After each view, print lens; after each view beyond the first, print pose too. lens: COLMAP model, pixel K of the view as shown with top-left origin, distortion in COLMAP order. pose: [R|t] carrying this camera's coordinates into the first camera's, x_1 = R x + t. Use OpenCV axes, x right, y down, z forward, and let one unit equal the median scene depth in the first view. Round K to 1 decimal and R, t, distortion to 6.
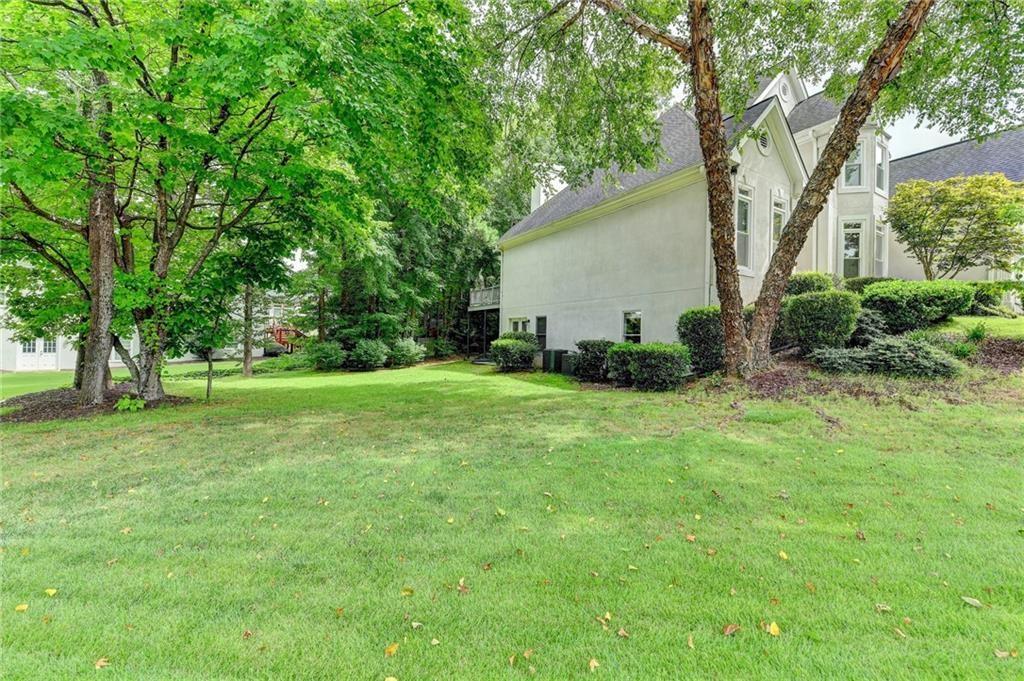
lens RADIAL K [[416.9, 0, 512.0], [0, 416.9, 340.5], [0, 0, 1]] dist [0.000564, -0.000018]
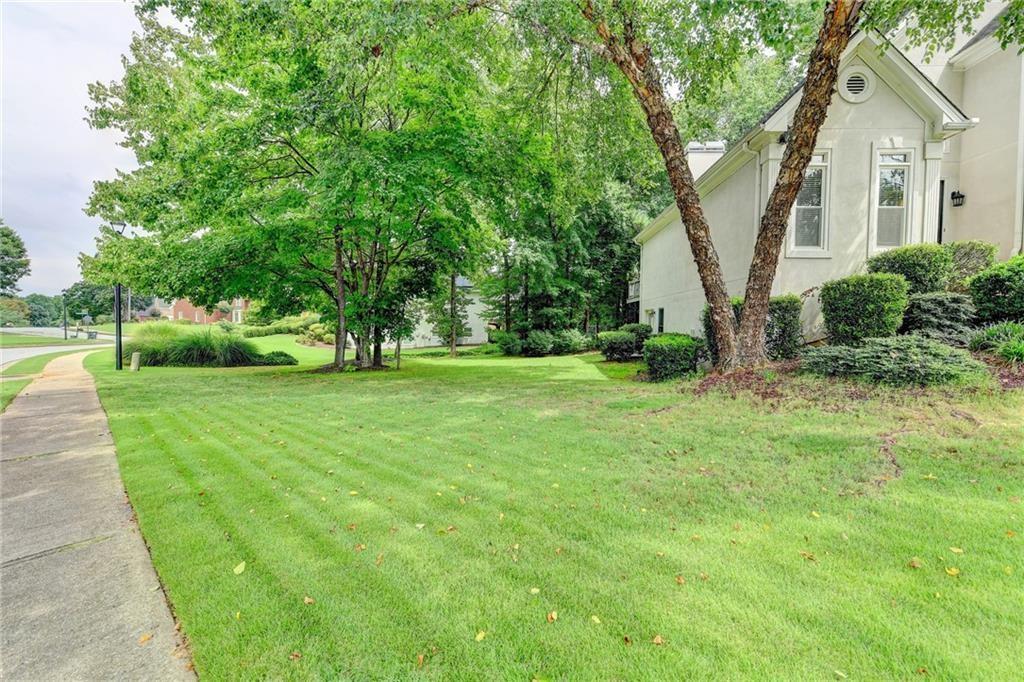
lens RADIAL K [[416.9, 0, 512.0], [0, 416.9, 341.0], [0, 0, 1]] dist [0.000564, -0.000018]
pose [[0.814571, 0.012138, -0.579937, 0.291214], [0.005076, 0.999594, 0.028051, -0.006704], [0.580042, -0.025793, 0.814178, -0.025376]]
